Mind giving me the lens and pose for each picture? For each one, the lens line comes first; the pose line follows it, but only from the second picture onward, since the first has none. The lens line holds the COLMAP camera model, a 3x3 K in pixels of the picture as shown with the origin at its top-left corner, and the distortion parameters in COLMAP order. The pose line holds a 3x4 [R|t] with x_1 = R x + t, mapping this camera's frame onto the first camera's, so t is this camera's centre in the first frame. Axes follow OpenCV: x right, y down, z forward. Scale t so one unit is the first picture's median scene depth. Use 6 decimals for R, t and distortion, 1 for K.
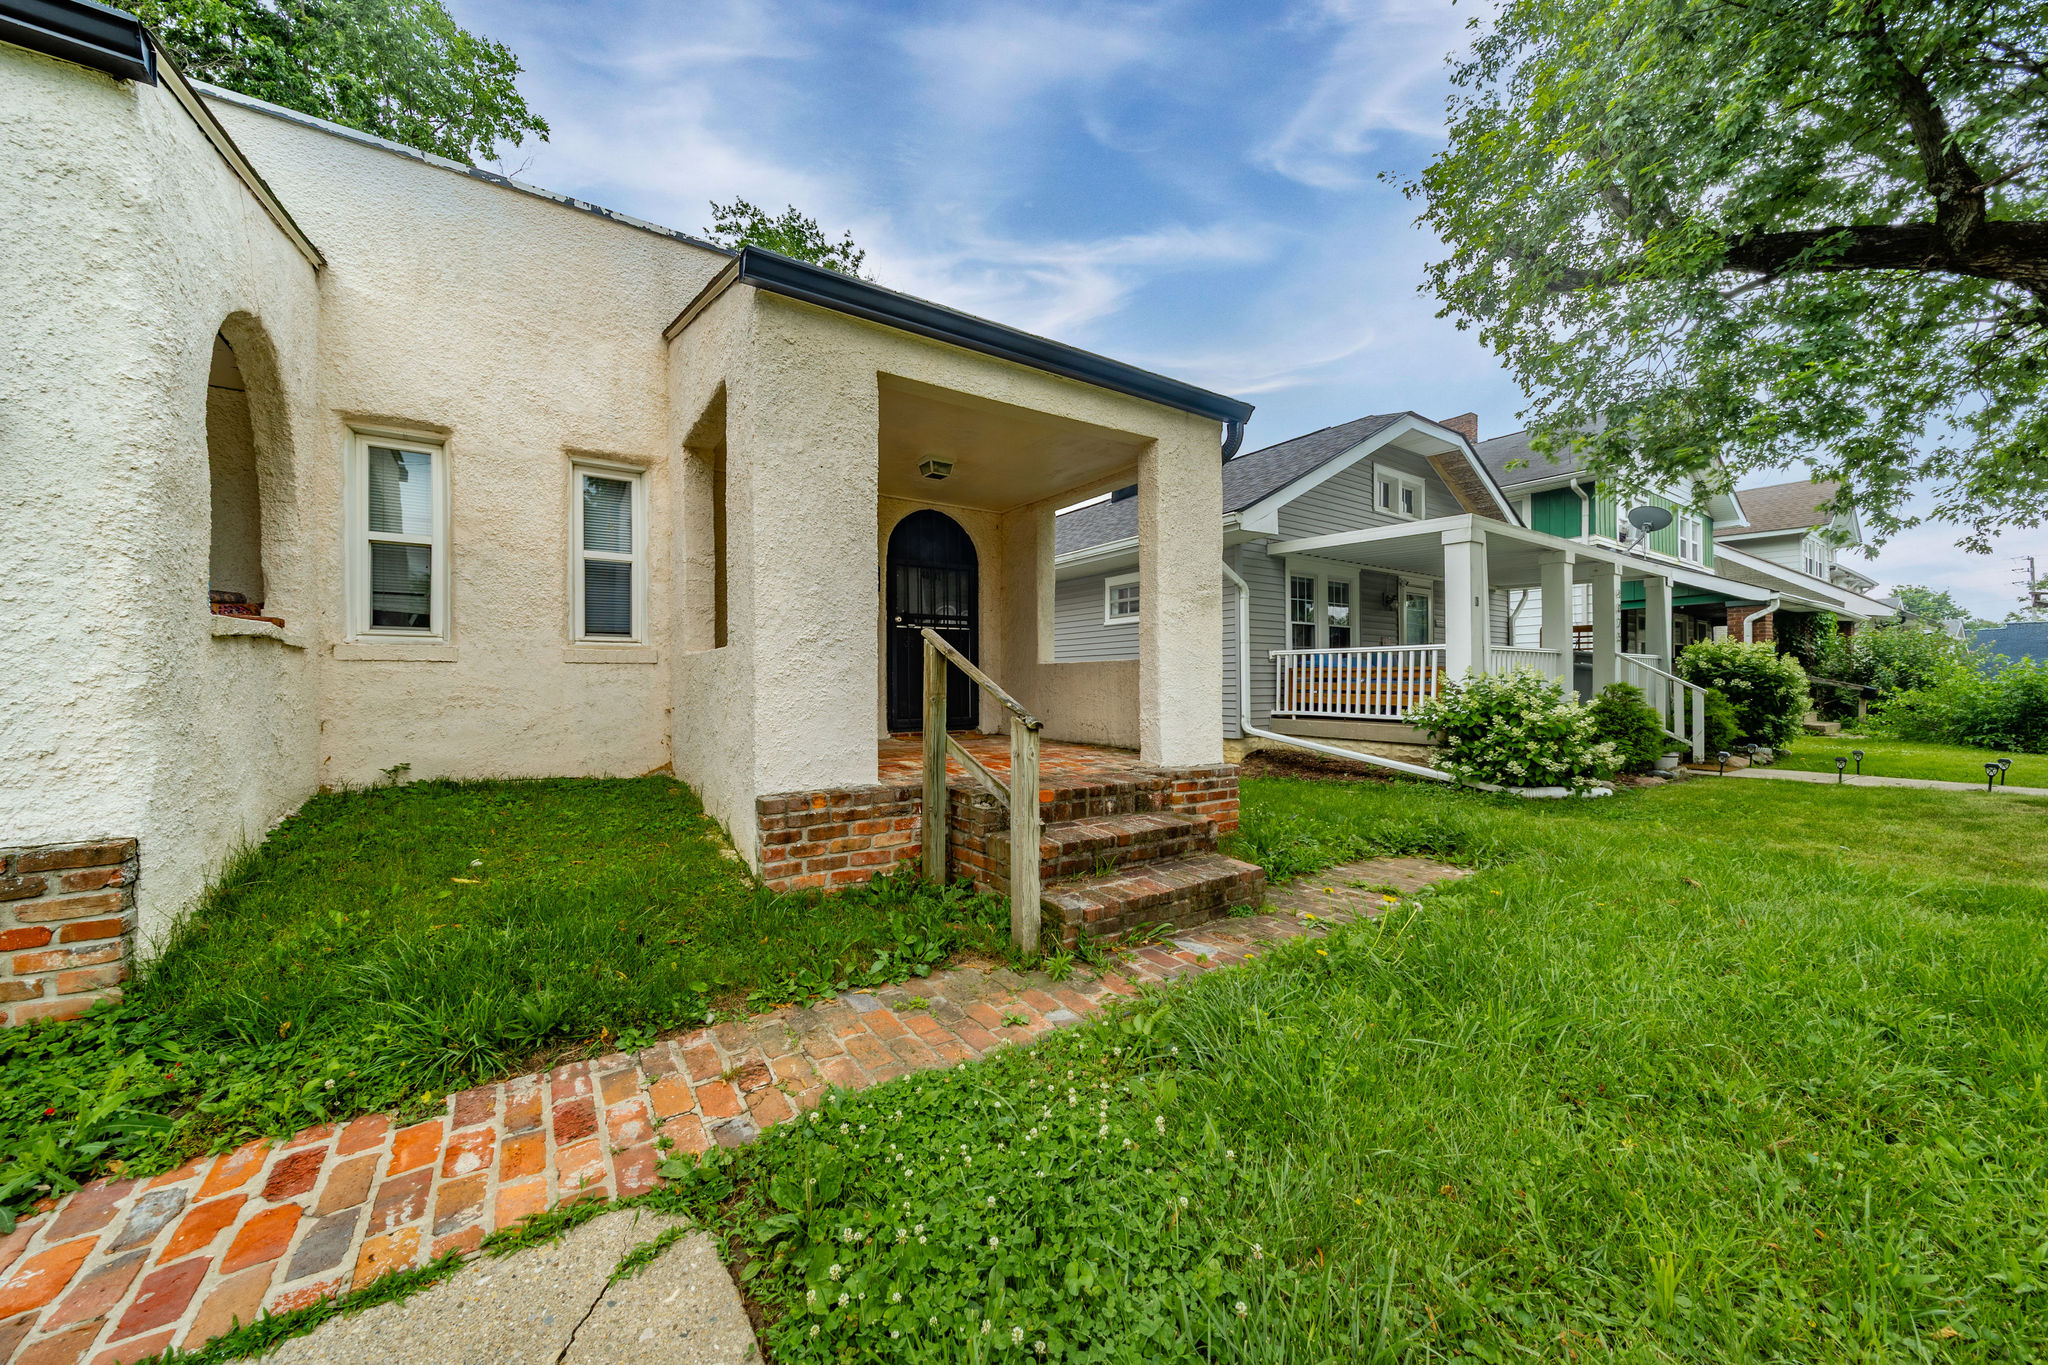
lens RADIAL K [[731.0, 0, 1015.7], [0, 731.0, 686.1], [0, 0, 1]] dist [0.001617, -0.000826]
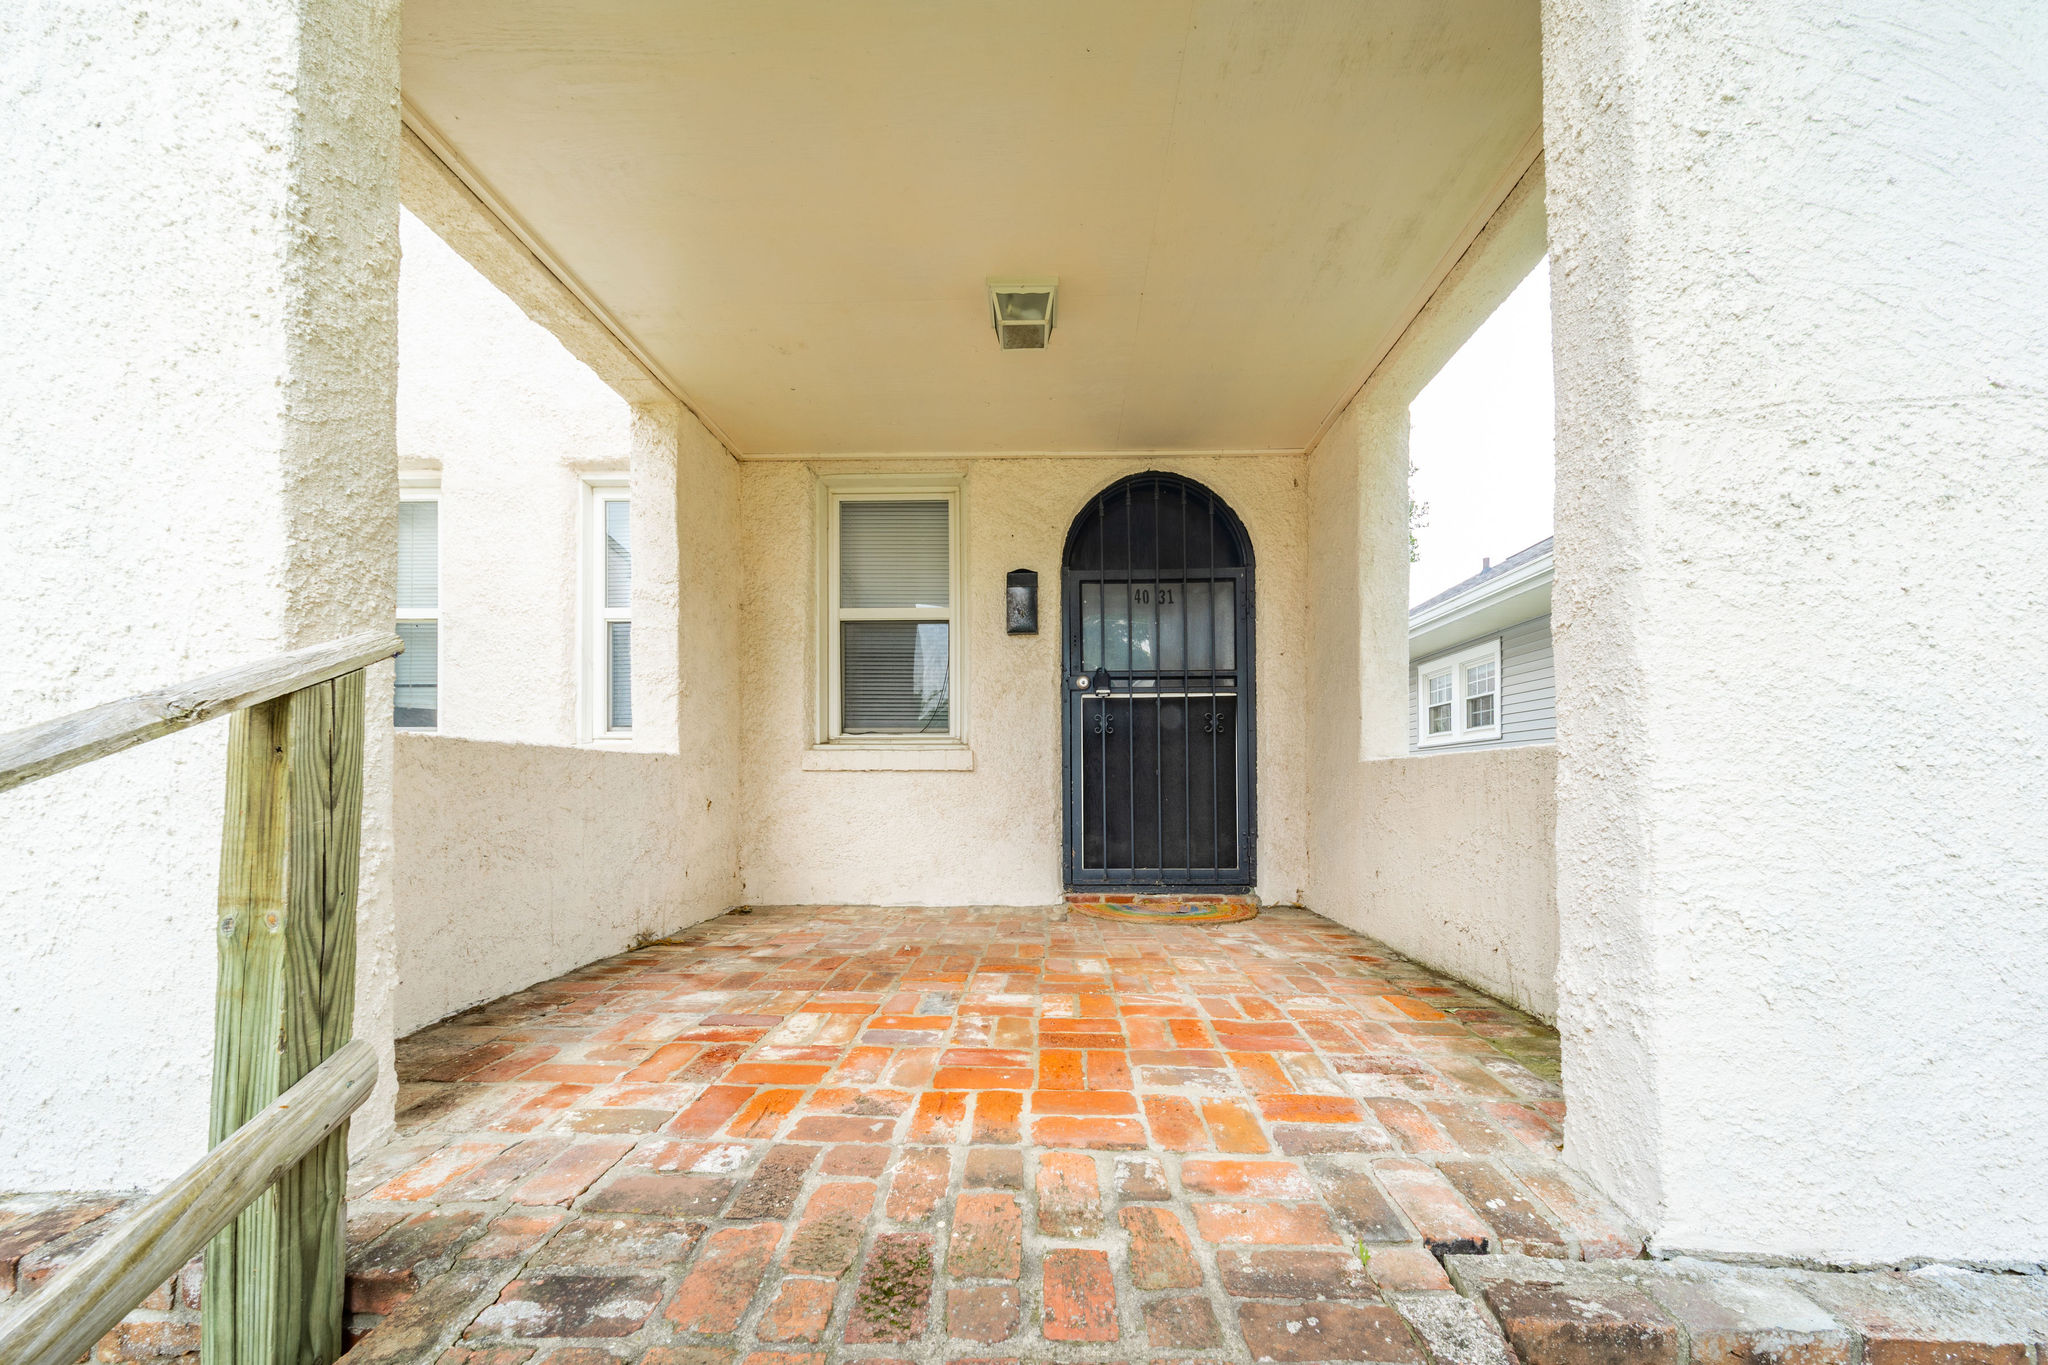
lens RADIAL K [[731.0, 0, 1029.9], [0, 731.0, 800.1], [0, 0, 1]] dist [0.001617, -0.000826]
pose [[0.813936, 0.018959, -0.580645, 0.172802], [-0.007006, 0.999715, 0.022821, -0.021834], [0.580913, -0.014507, 0.813837, 0.728695]]
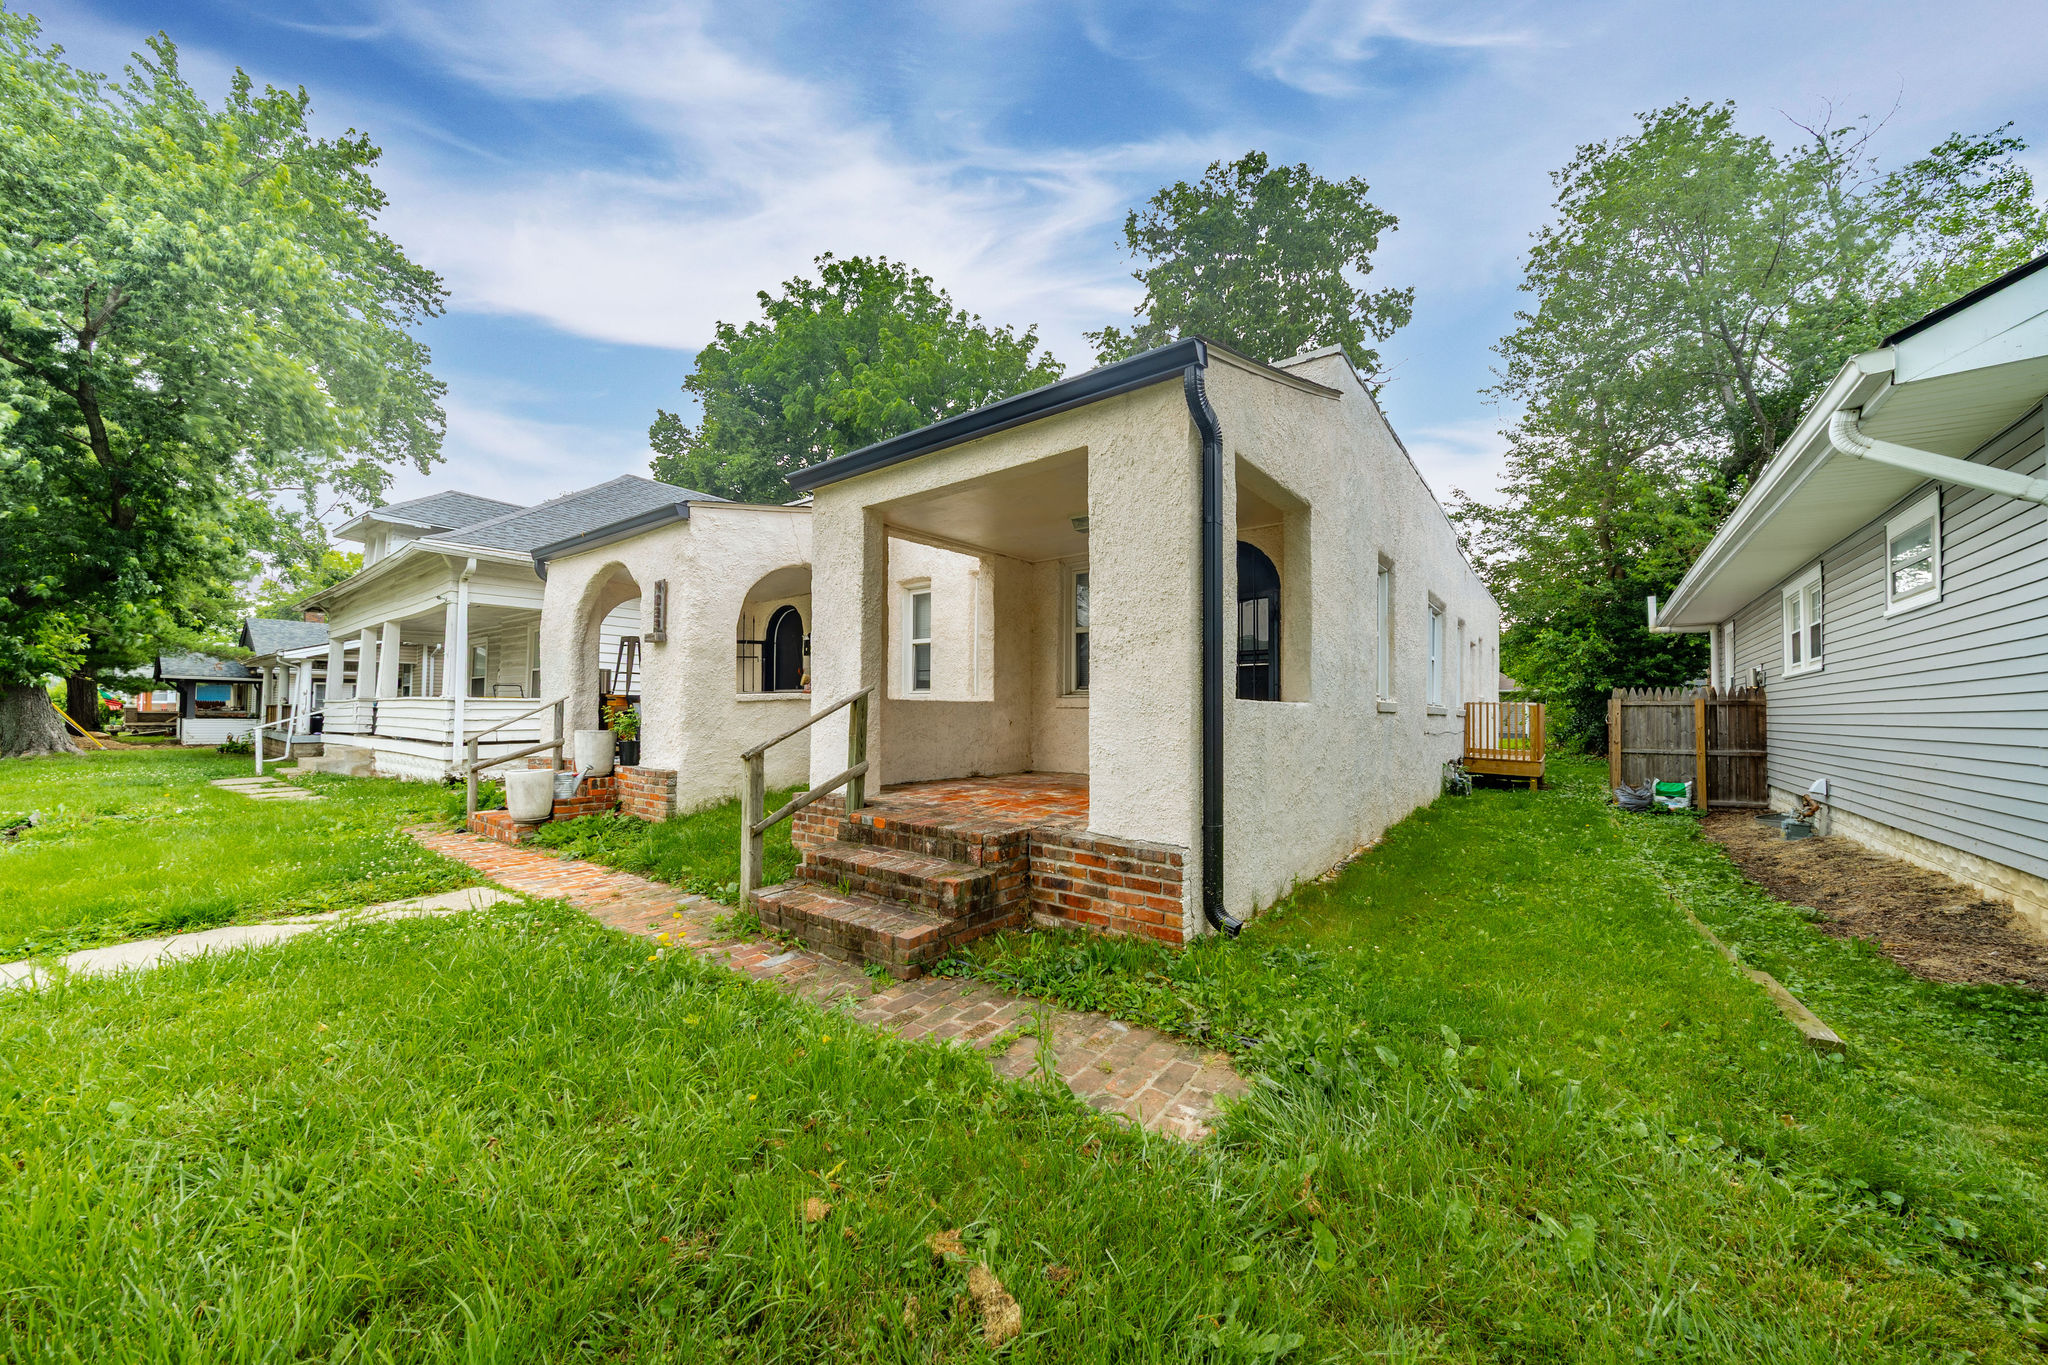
lens RADIAL K [[731.0, 0, 1026.1], [0, 731.0, 689.7], [0, 0, 1]] dist [0.001617, -0.000826]
pose [[0.301651, -0.025160, -0.953086, 0.989161], [-0.012315, 0.999466, -0.030282, -0.025438], [0.953339, 0.020871, 0.301180, 0.683684]]
